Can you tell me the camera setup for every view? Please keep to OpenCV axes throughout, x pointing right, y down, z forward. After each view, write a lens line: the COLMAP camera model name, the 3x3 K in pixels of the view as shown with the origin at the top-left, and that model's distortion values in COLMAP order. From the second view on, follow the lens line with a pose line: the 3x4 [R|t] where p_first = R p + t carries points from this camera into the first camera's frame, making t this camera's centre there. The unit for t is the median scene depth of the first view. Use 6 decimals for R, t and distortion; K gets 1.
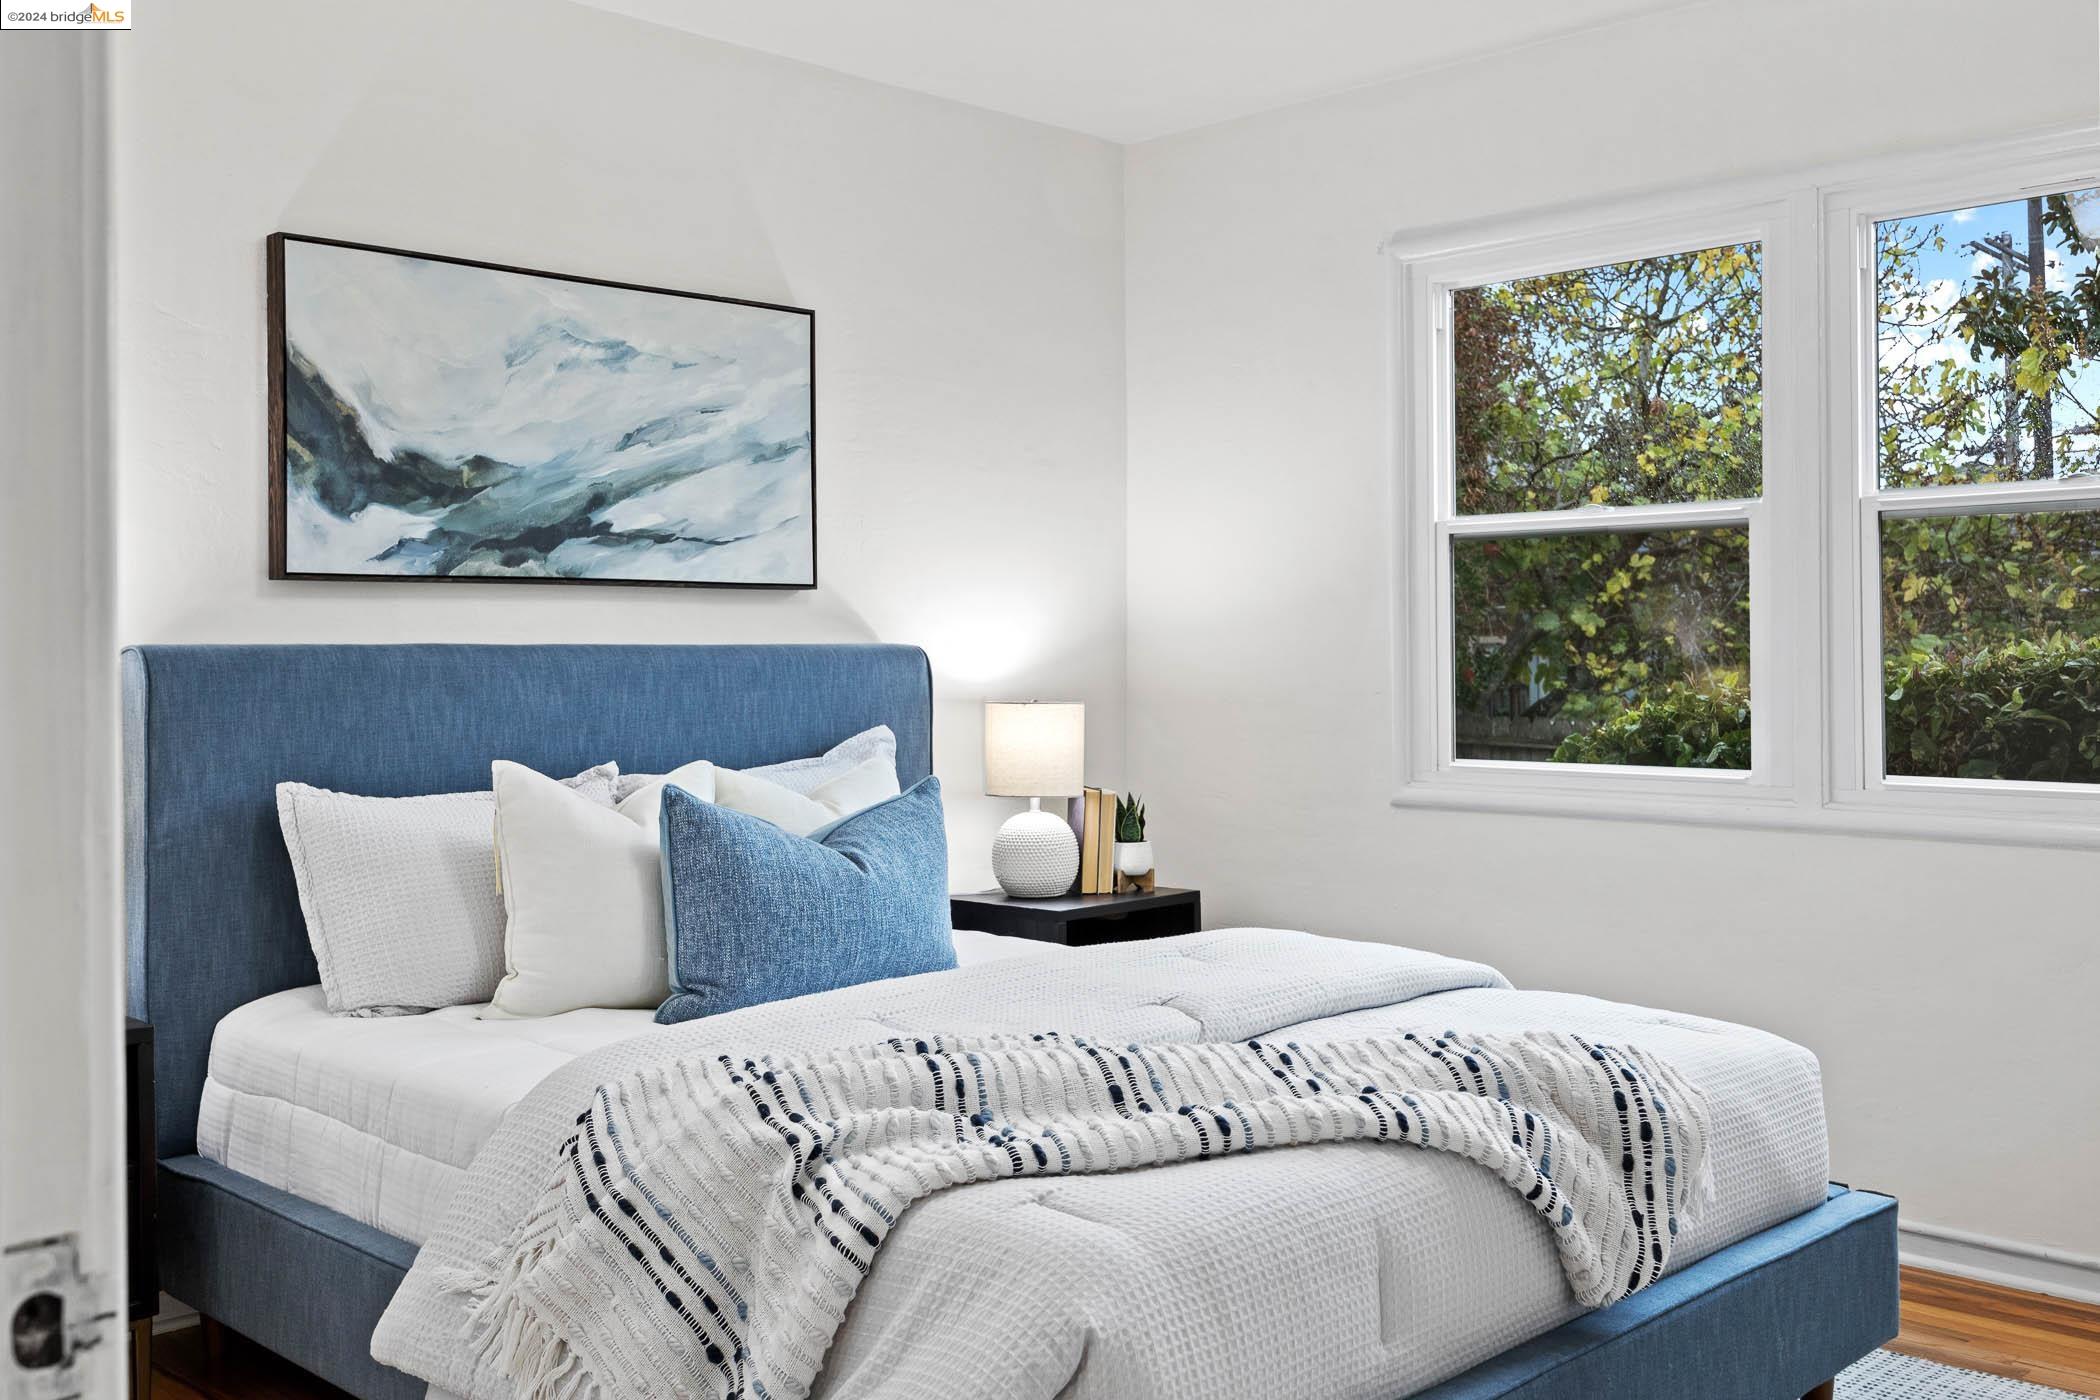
lens RADIAL K [[1973.5, 0, 1041.2], [0, 1973.5, 679.2], [0, 0, 1]] dist [0.022064, 0.000000]
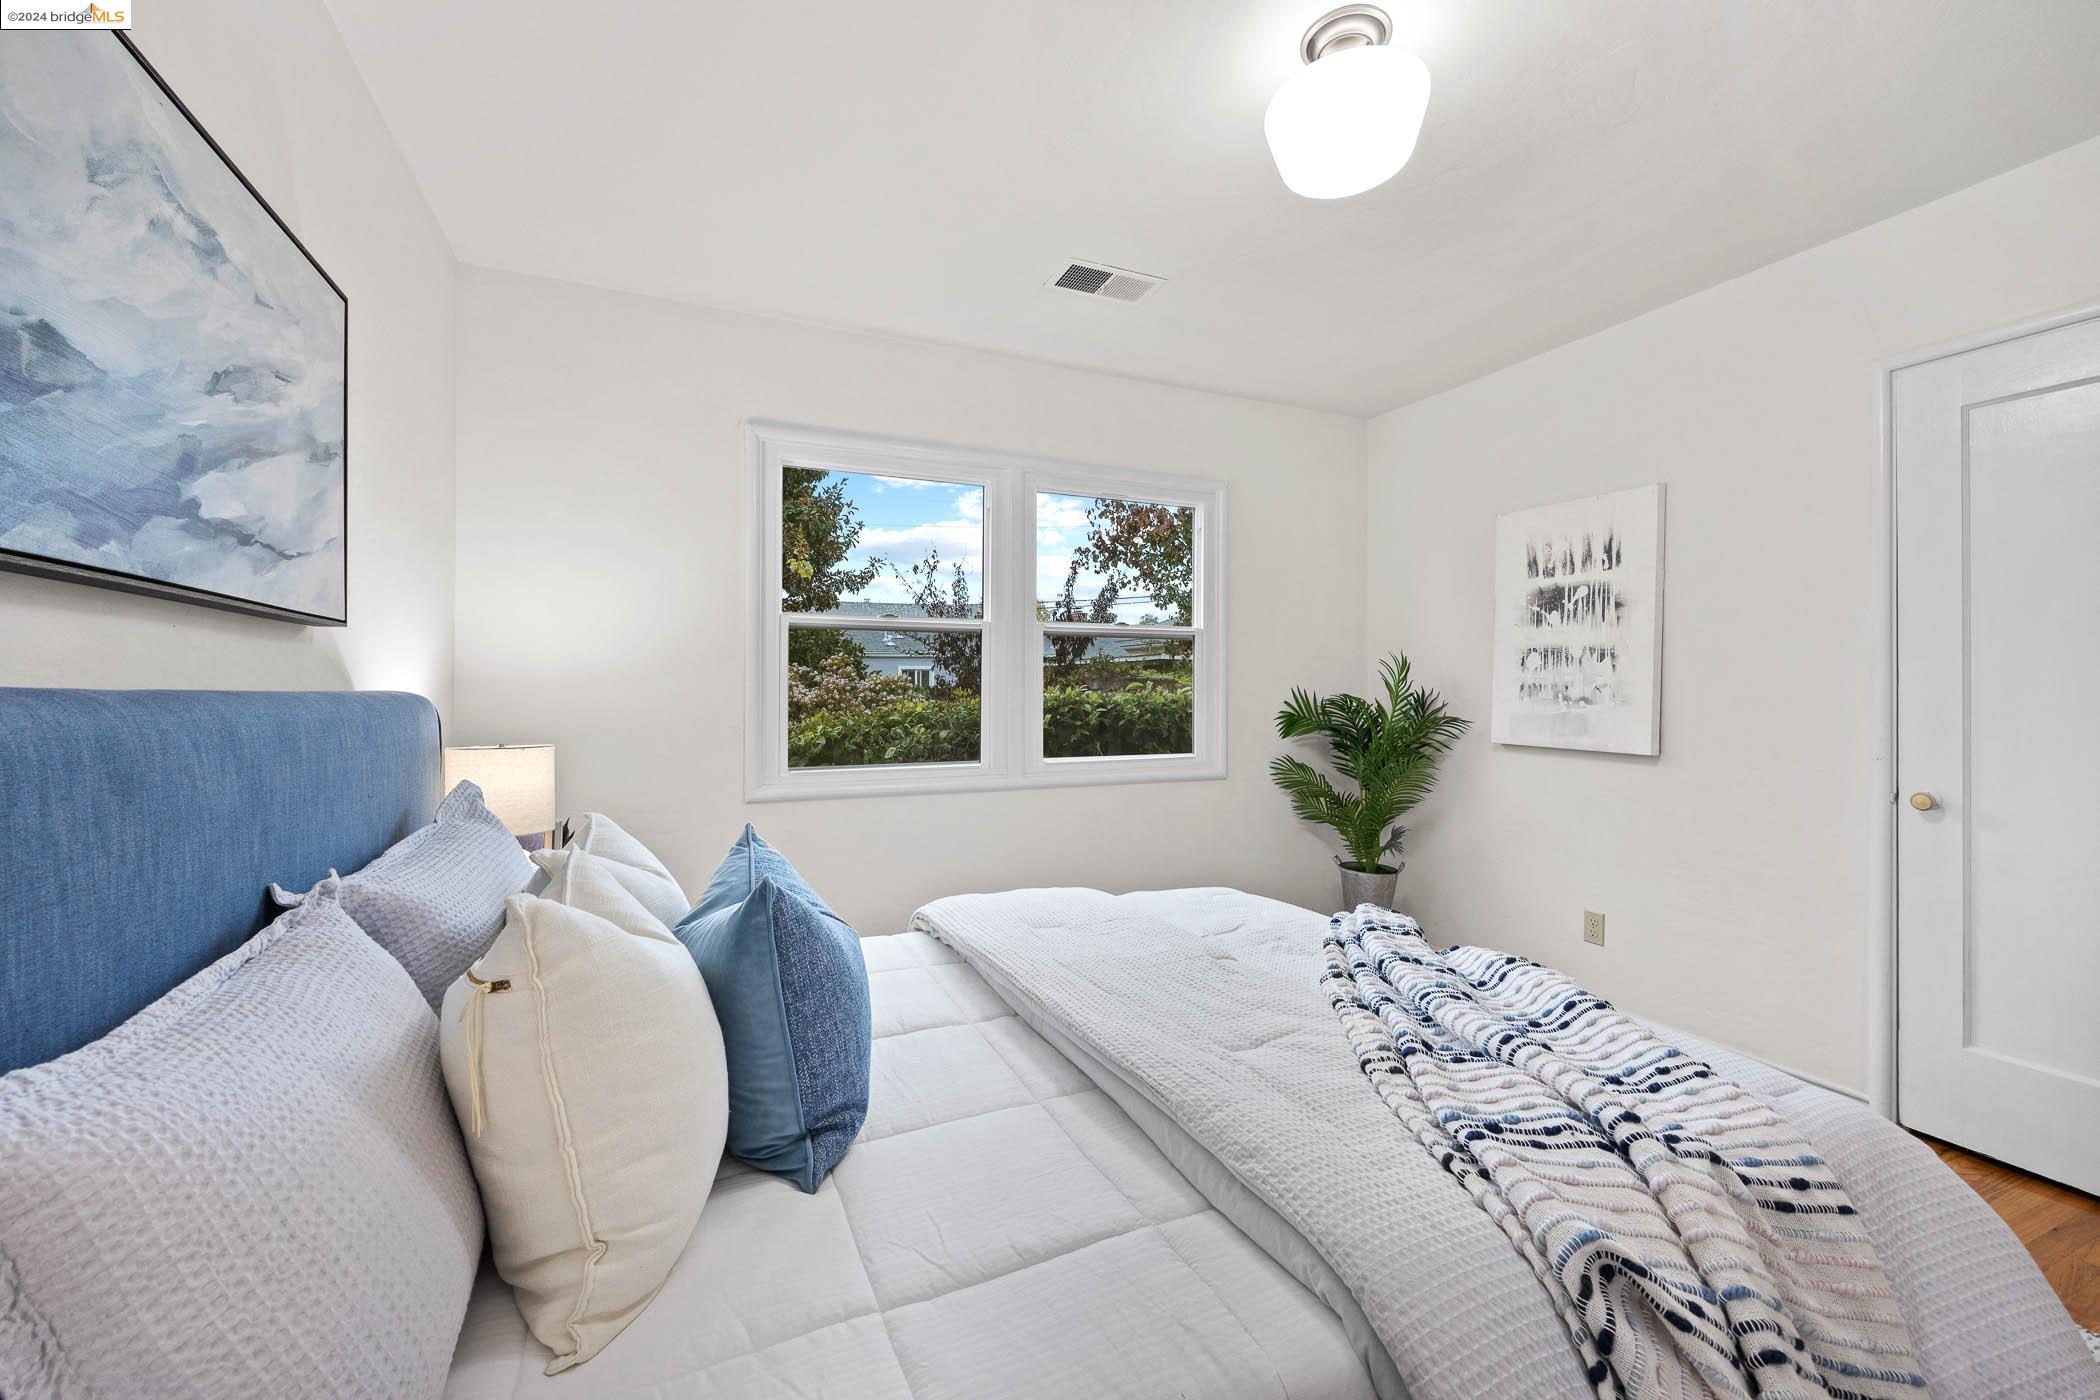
lens RADIAL K [[843.3, 0, 1045.3], [0, 843.3, 690.2], [0, 0, 1]] dist [0.001873, 0.000852]
pose [[0.349621, 0.007442, 0.936862, -0.395809], [0.013426, 0.999826, -0.012952, -0.011119], [-0.936795, 0.017106, 0.349460, 0.676165]]
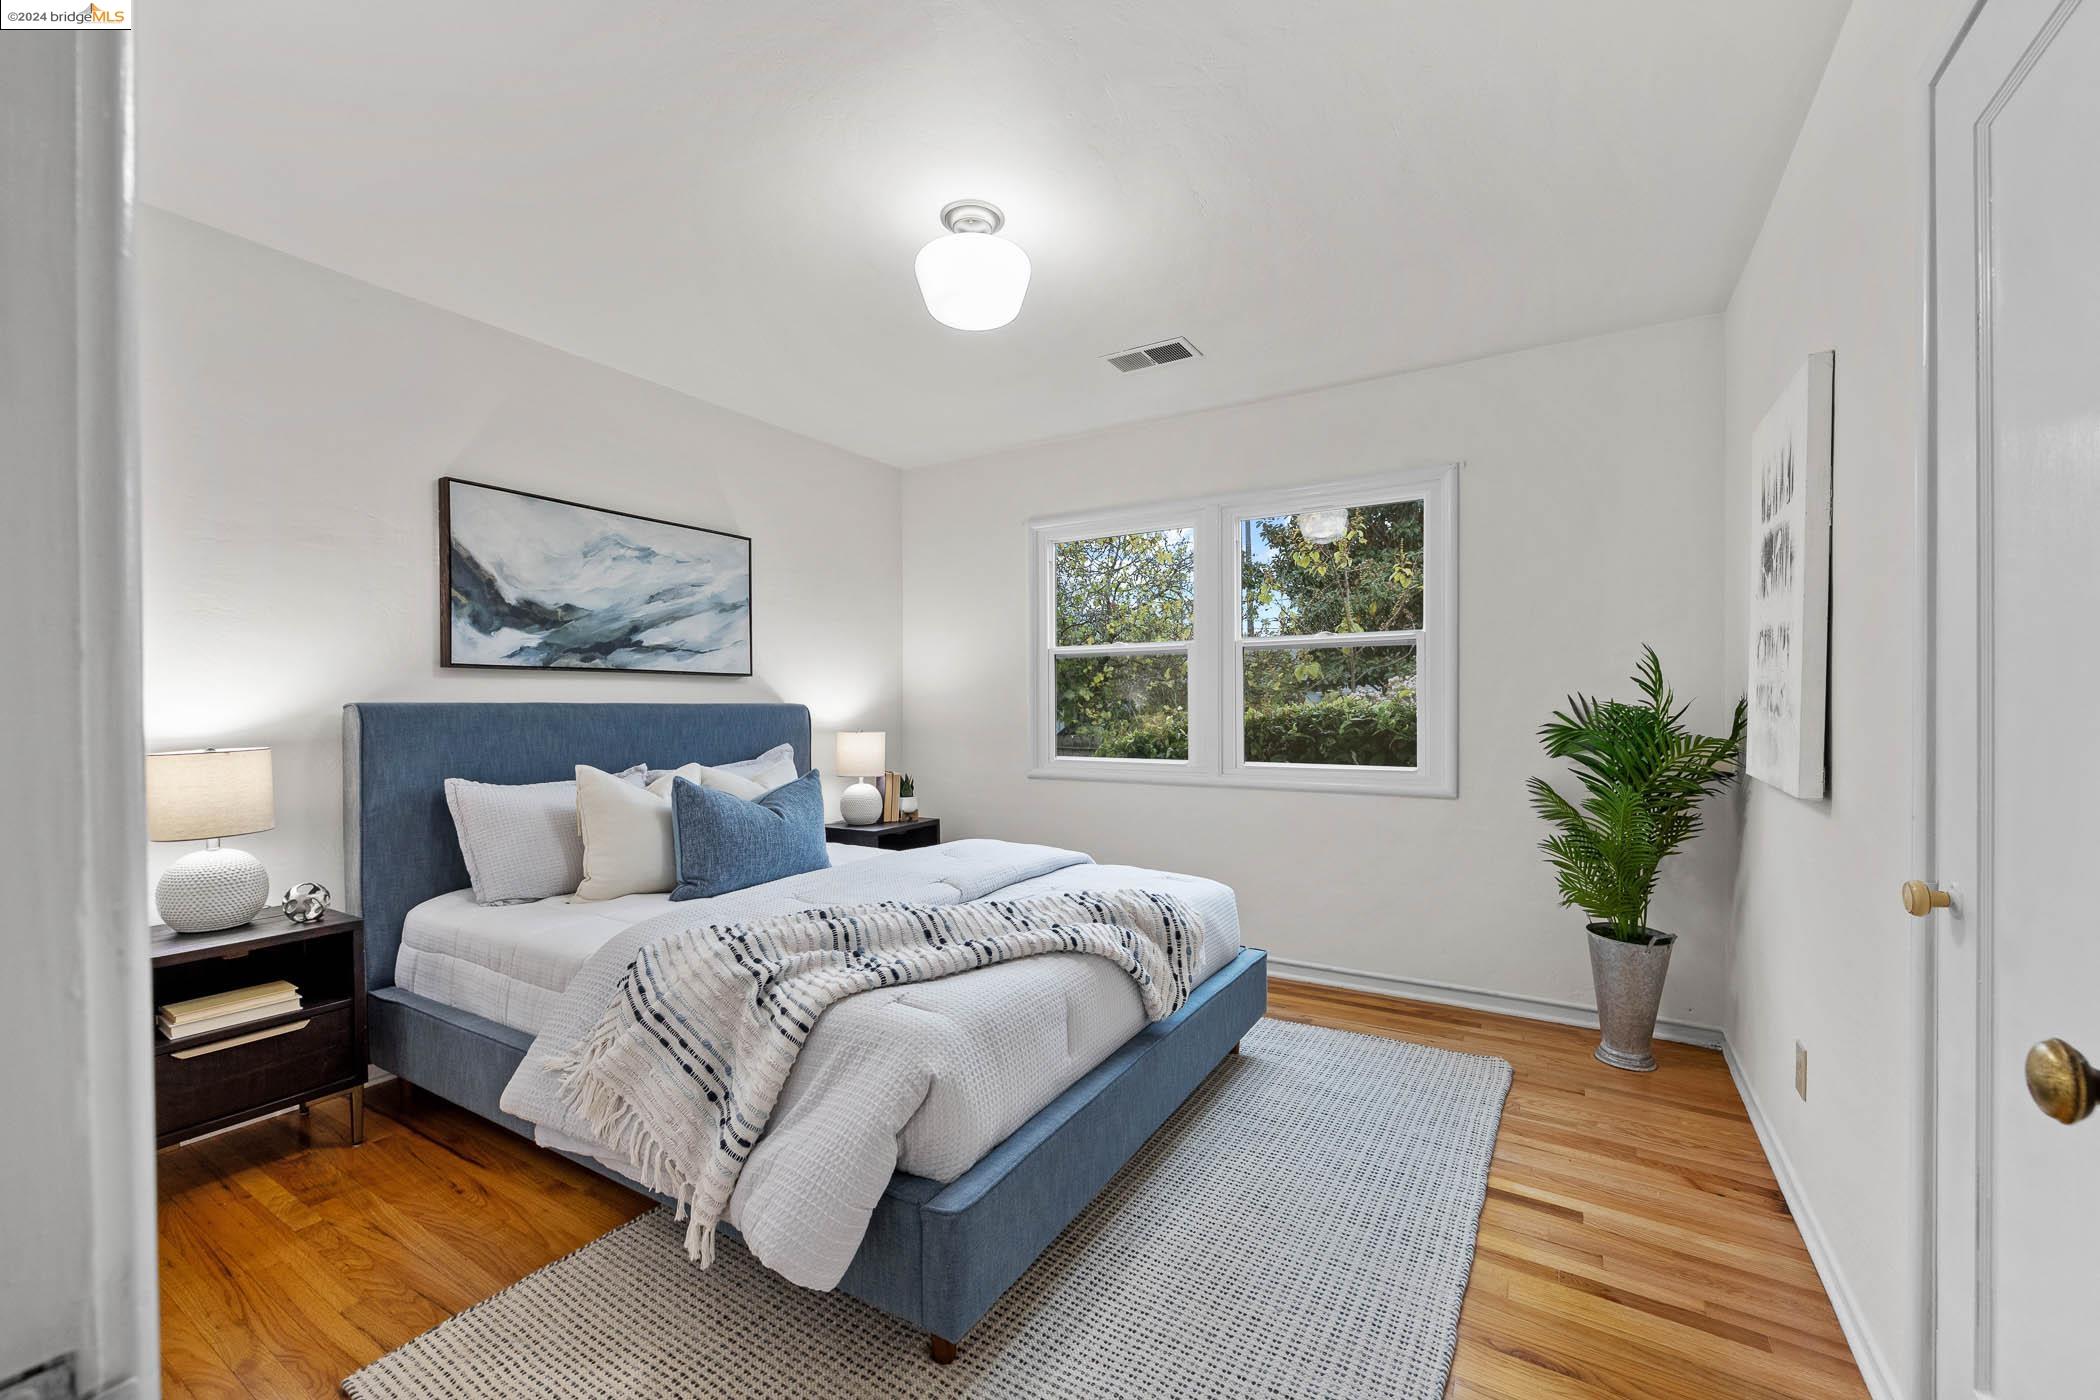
lens RADIAL K [[843.3, 0, 1049.5], [0, 843.3, 719.3], [0, 0, 1]] dist [0.001873, 0.000852]
pose [[0.971098, -0.001281, 0.238678, -0.027970], [0.000976, 0.999999, 0.001397, -0.002567], [-0.238680, -0.001123, 0.971098, 0.100857]]
